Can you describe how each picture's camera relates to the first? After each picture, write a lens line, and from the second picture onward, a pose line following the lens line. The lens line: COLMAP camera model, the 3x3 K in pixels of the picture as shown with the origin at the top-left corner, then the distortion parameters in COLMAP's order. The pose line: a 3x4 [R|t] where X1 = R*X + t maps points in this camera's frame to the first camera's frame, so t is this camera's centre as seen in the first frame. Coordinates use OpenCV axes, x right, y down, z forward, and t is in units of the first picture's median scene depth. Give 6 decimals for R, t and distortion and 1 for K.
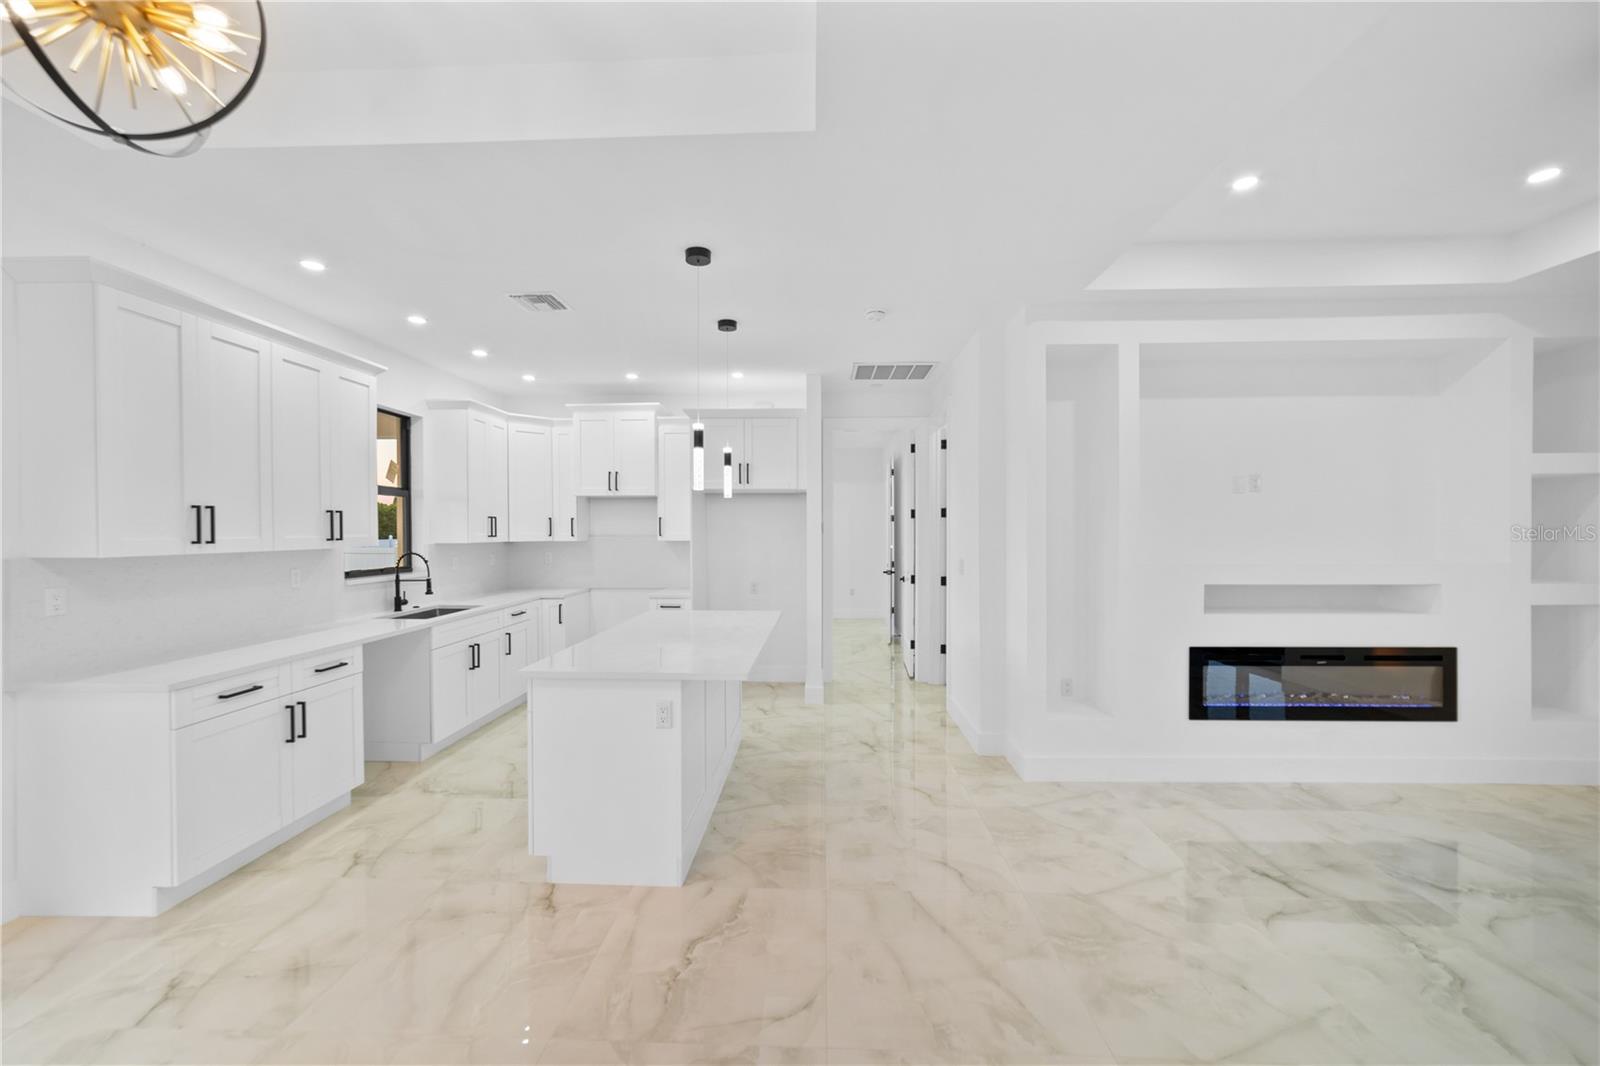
lens RADIAL K [[629.6, 0, 799.1], [0, 629.6, 536.3], [0, 0, 1]] dist [-0.018659, 0.008571]
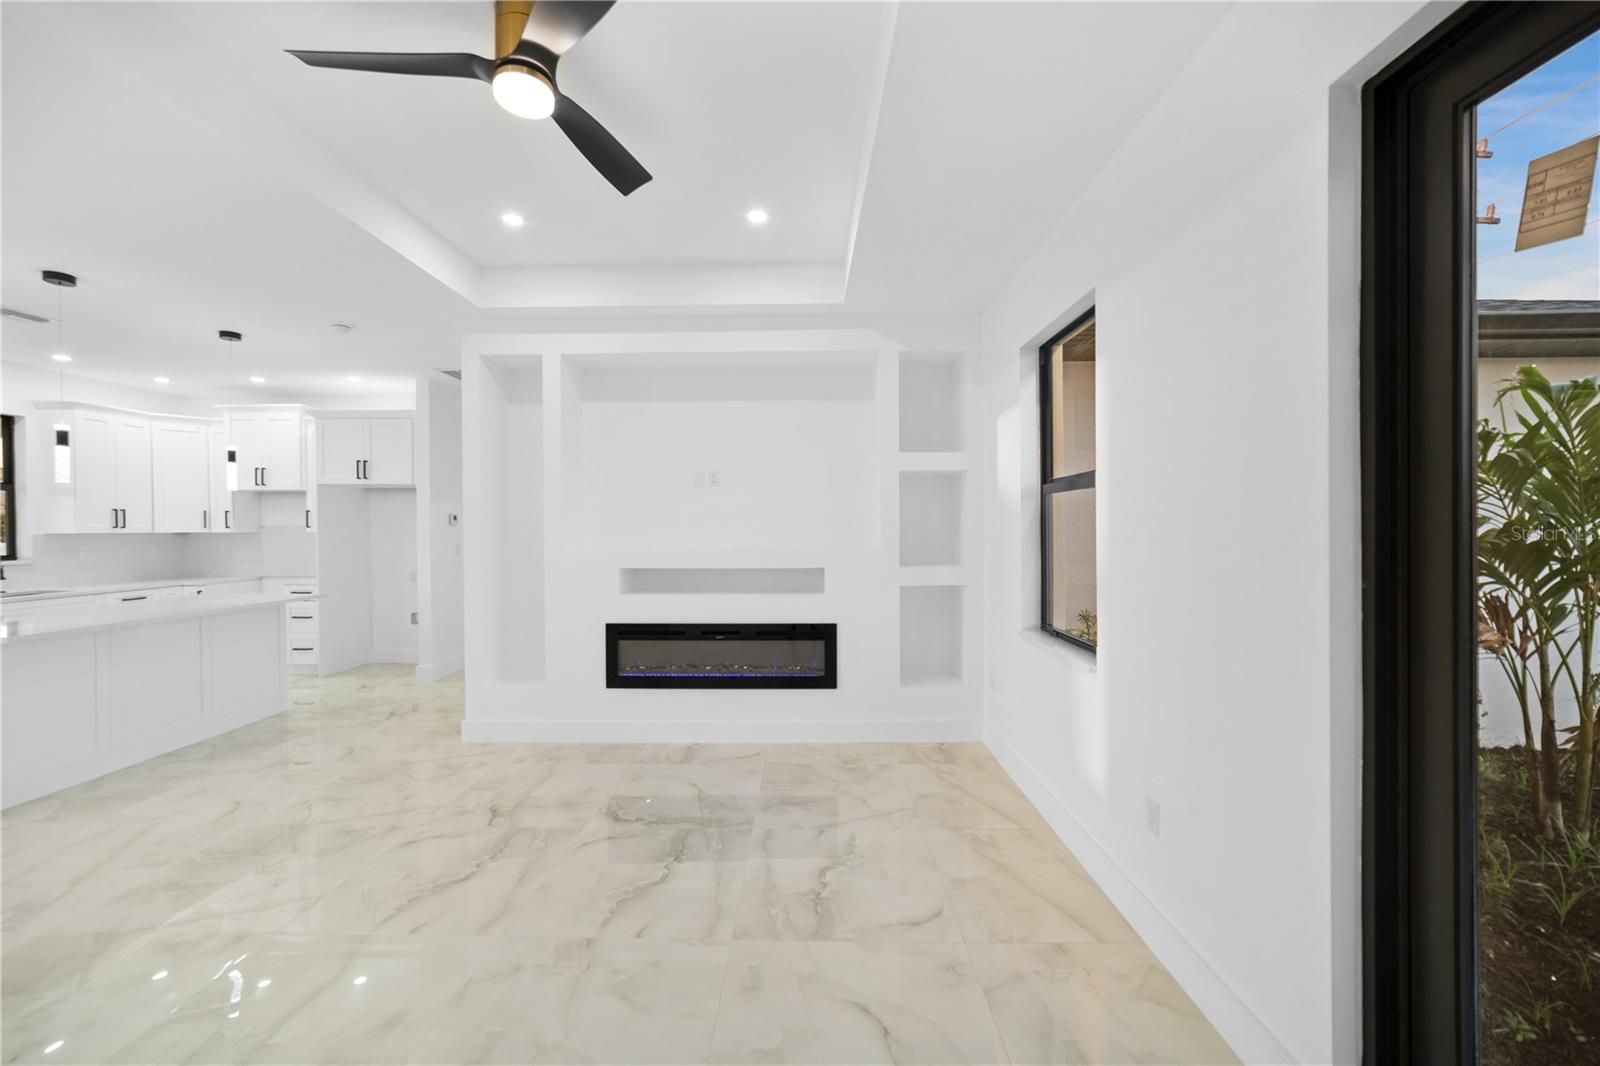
lens RADIAL K [[629.6, 0, 799.1], [0, 629.6, 536.3], [0, 0, 1]] dist [-0.018659, 0.008571]
pose [[0.999761, 0.000254, 0.021863, 0.941072], [-0.000347, 0.999991, 0.004284, 0.014622], [-0.021861, -0.004291, 0.999752, -0.138023]]
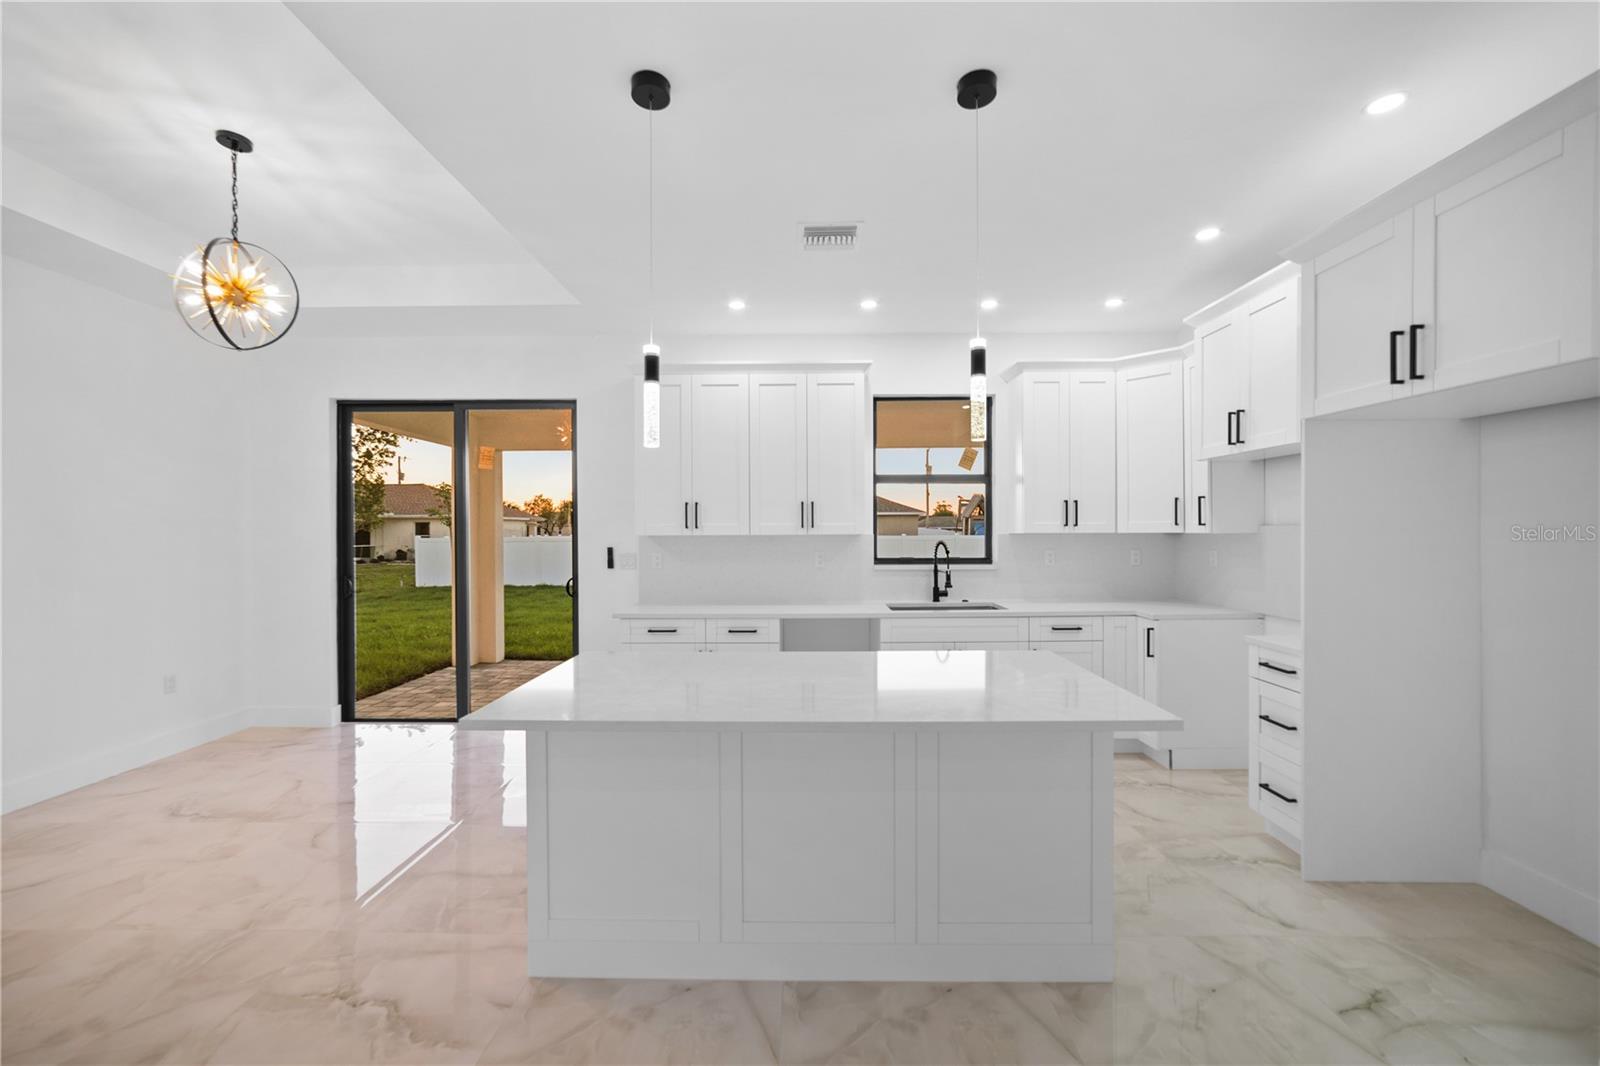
lens RADIAL K [[629.6, 0, 799.1], [0, 629.6, 536.3], [0, 0, 1]] dist [-0.018659, 0.008571]
pose [[0.024656, 0.011280, -0.999632, 0.405526], [-0.005270, 0.999924, 0.011153, 0.009483], [0.999682, 0.004993, 0.024714, 0.923949]]
